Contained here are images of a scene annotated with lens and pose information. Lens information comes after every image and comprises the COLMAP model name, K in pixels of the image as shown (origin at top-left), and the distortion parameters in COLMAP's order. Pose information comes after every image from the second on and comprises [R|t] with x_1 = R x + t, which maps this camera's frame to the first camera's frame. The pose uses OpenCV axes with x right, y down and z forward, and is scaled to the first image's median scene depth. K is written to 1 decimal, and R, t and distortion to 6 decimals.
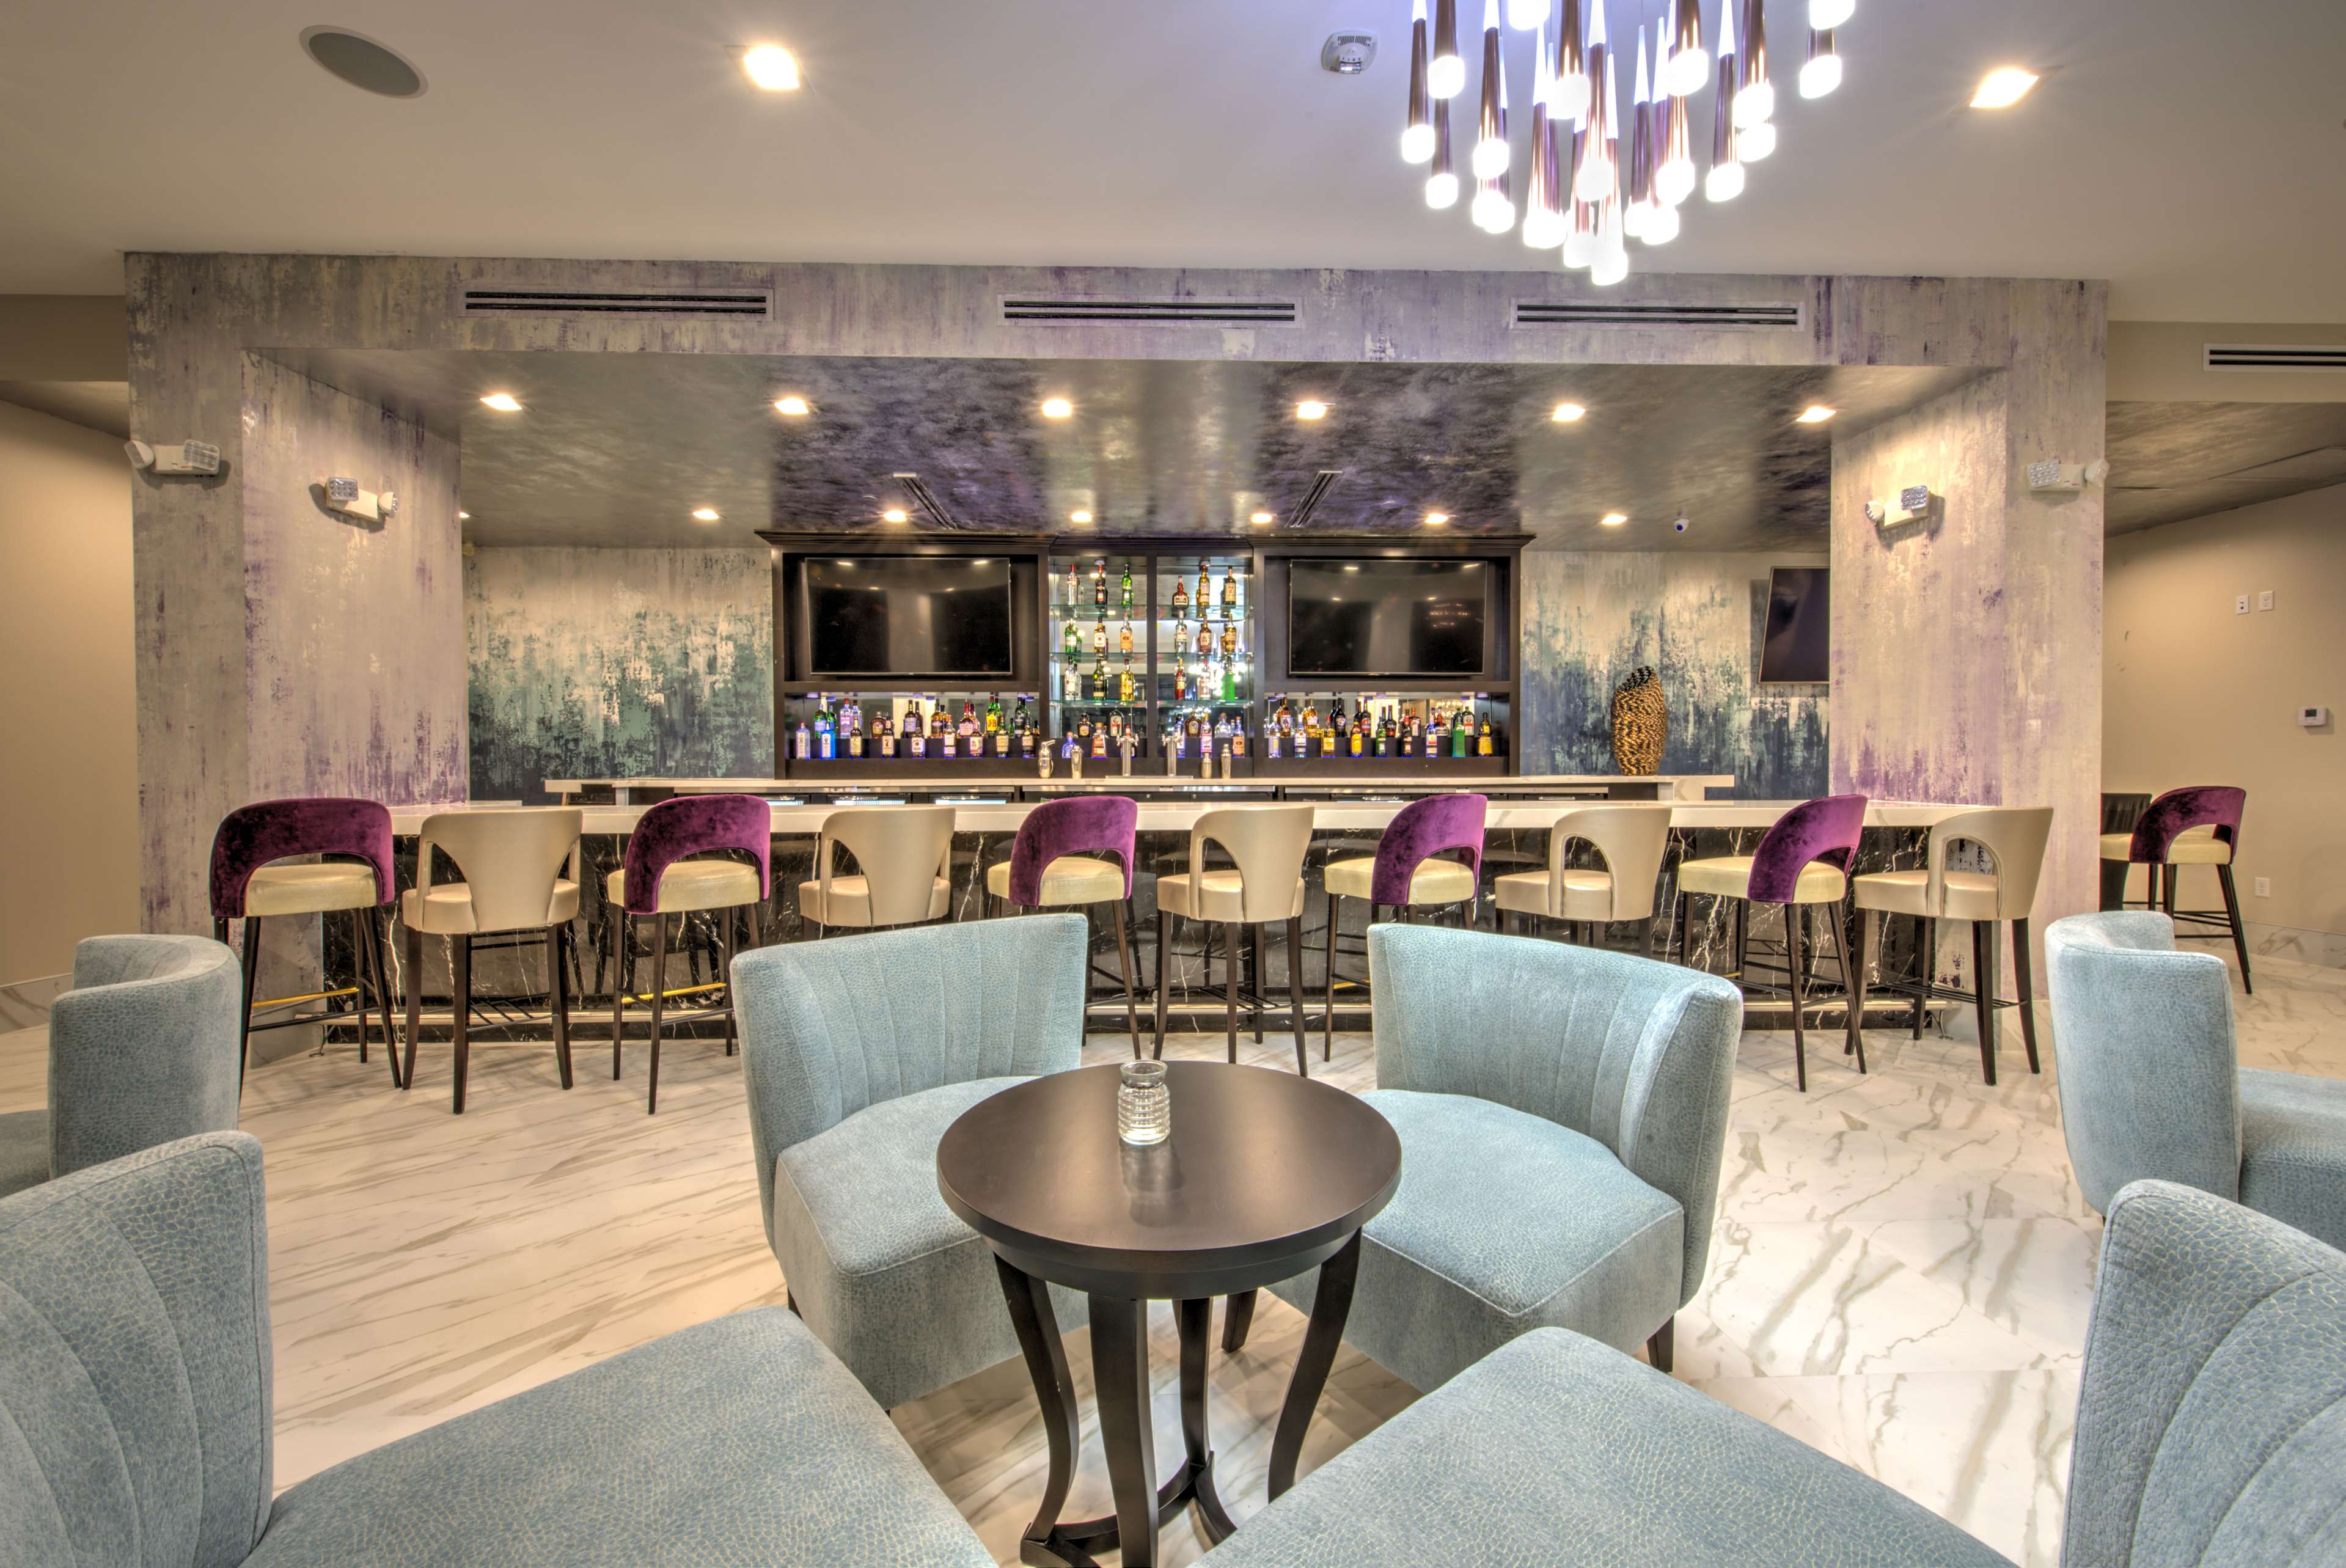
lens RADIAL K [[915.0, 0, 1173.0], [0, 915.0, 784.0], [0, 0, 1]] dist [0.002490, 0.000128]
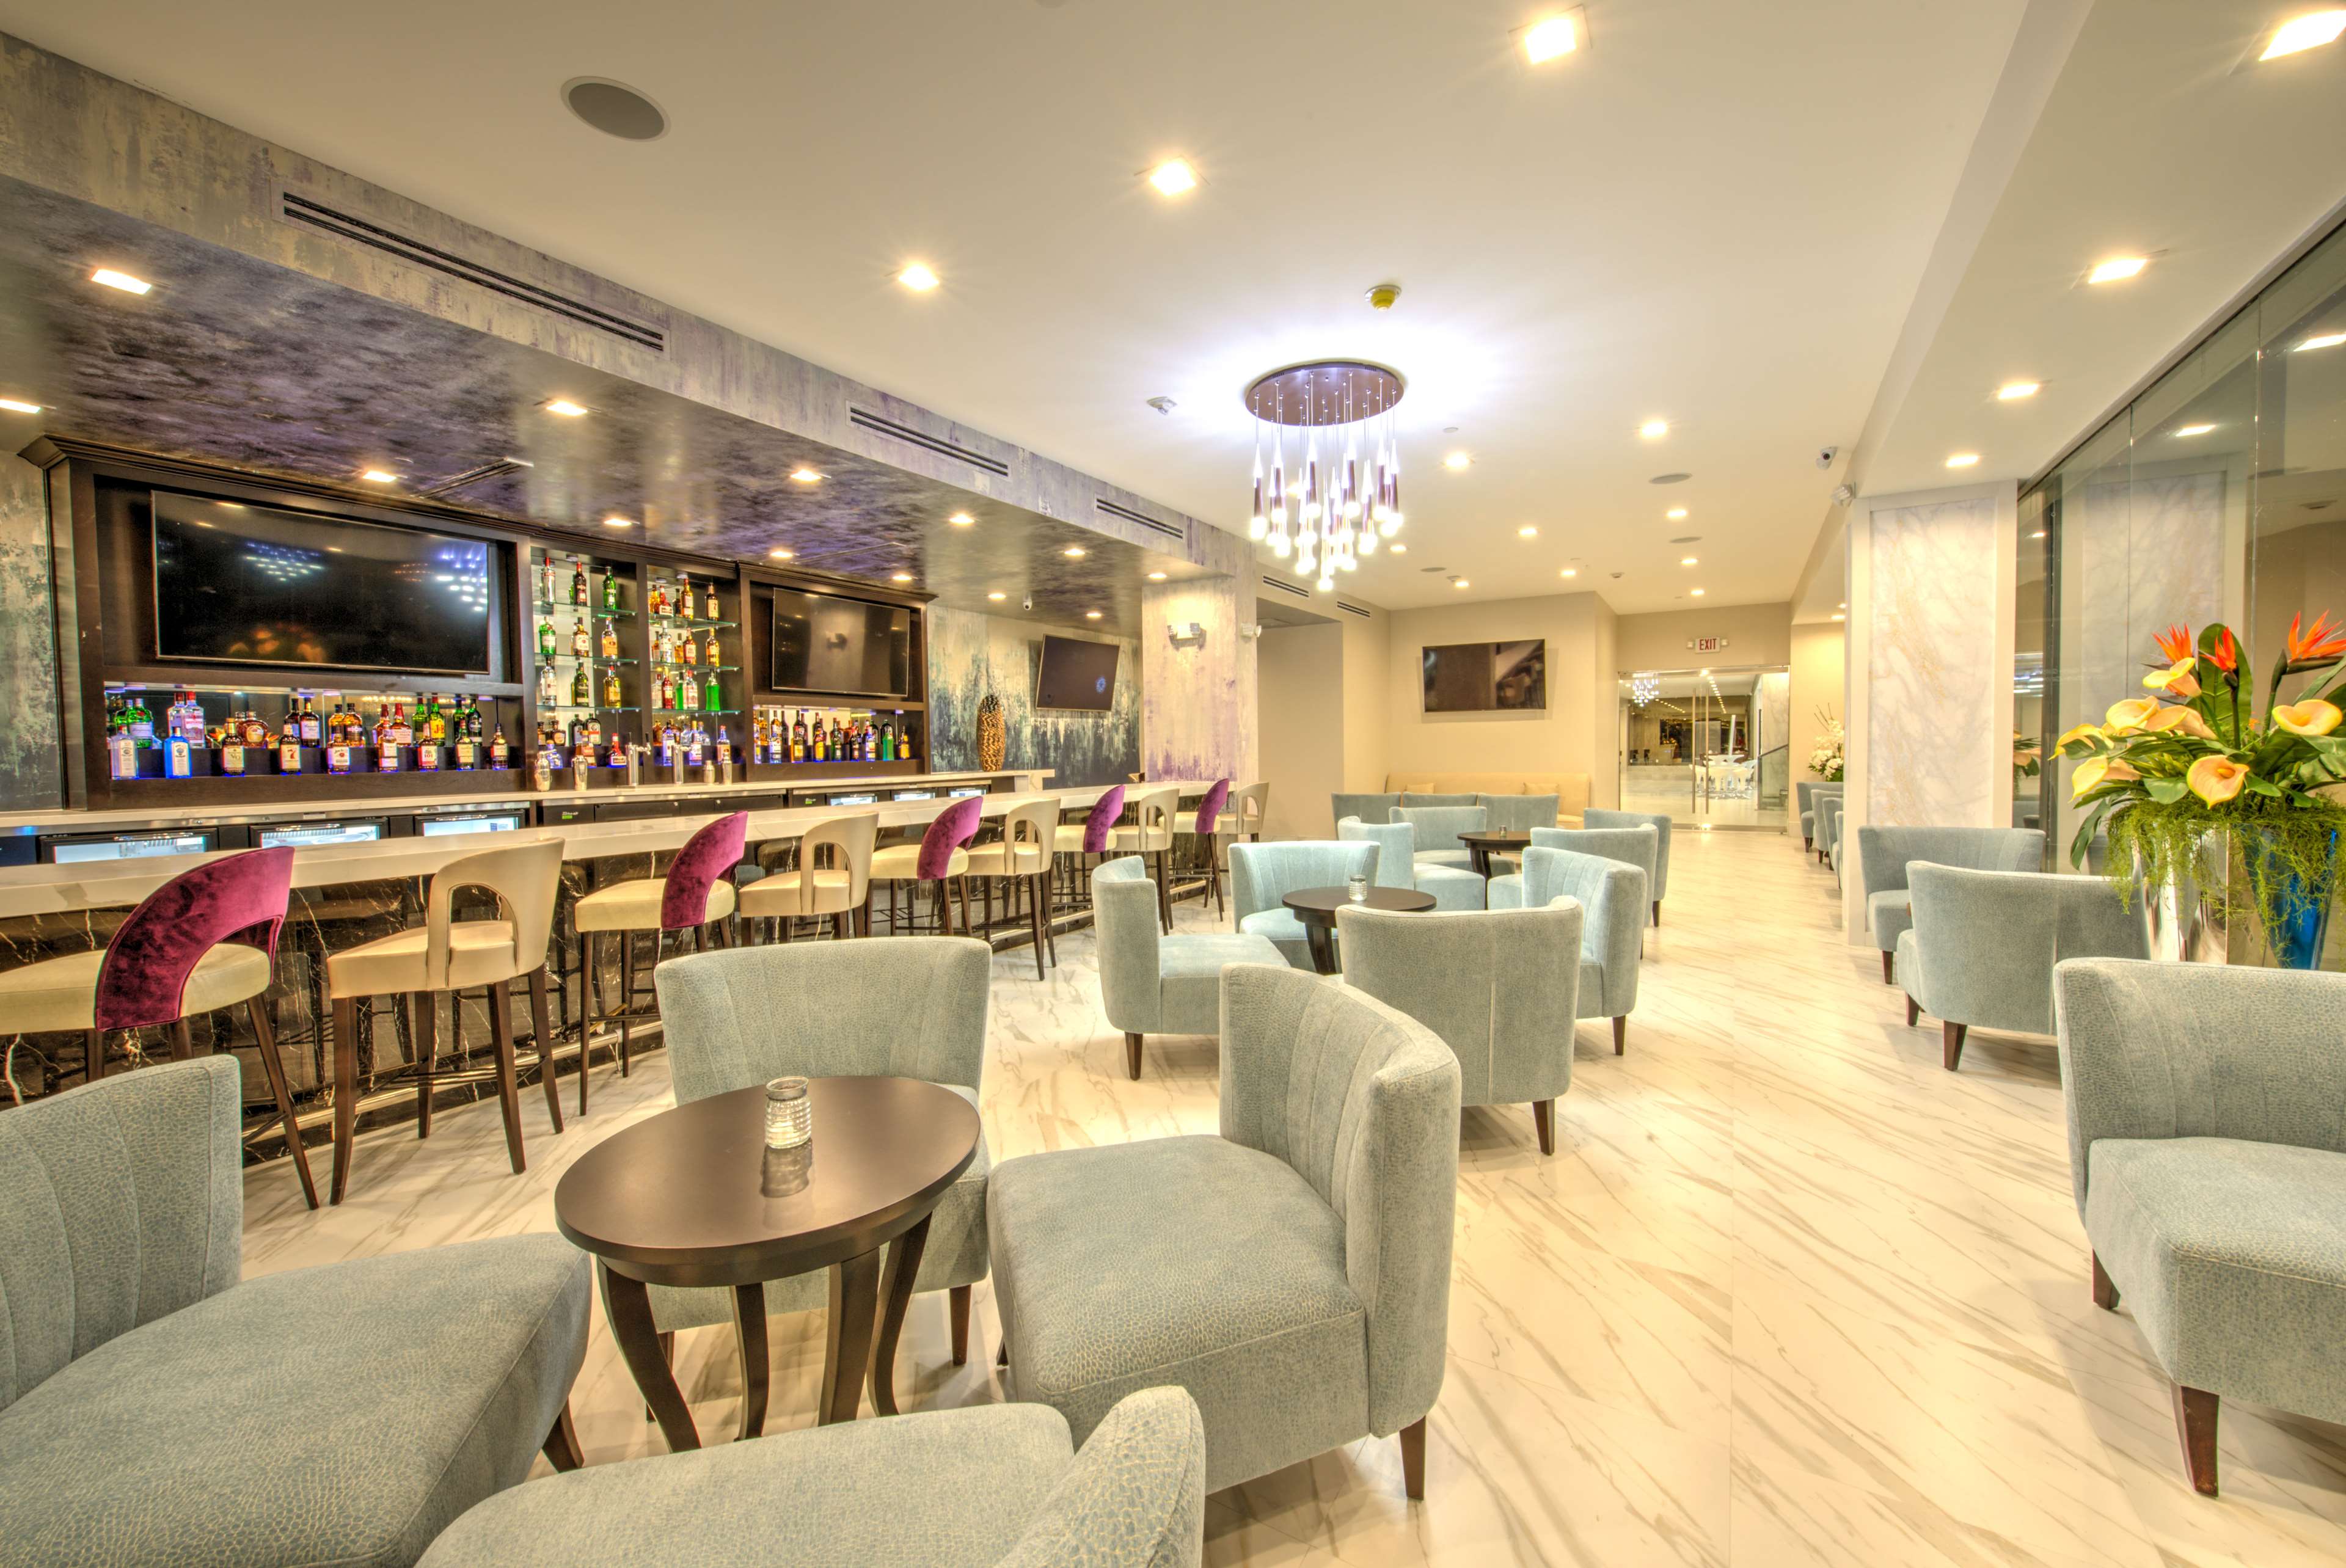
lens RADIAL K [[915.0, 0, 1173.0], [0, 915.0, 784.0], [0, 0, 1]] dist [0.002490, 0.000128]
pose [[0.553781, -0.036187, 0.831876, -0.913238], [0.030496, 0.999266, 0.023167, -0.024221], [-0.832104, 0.012539, 0.554478, -0.052158]]
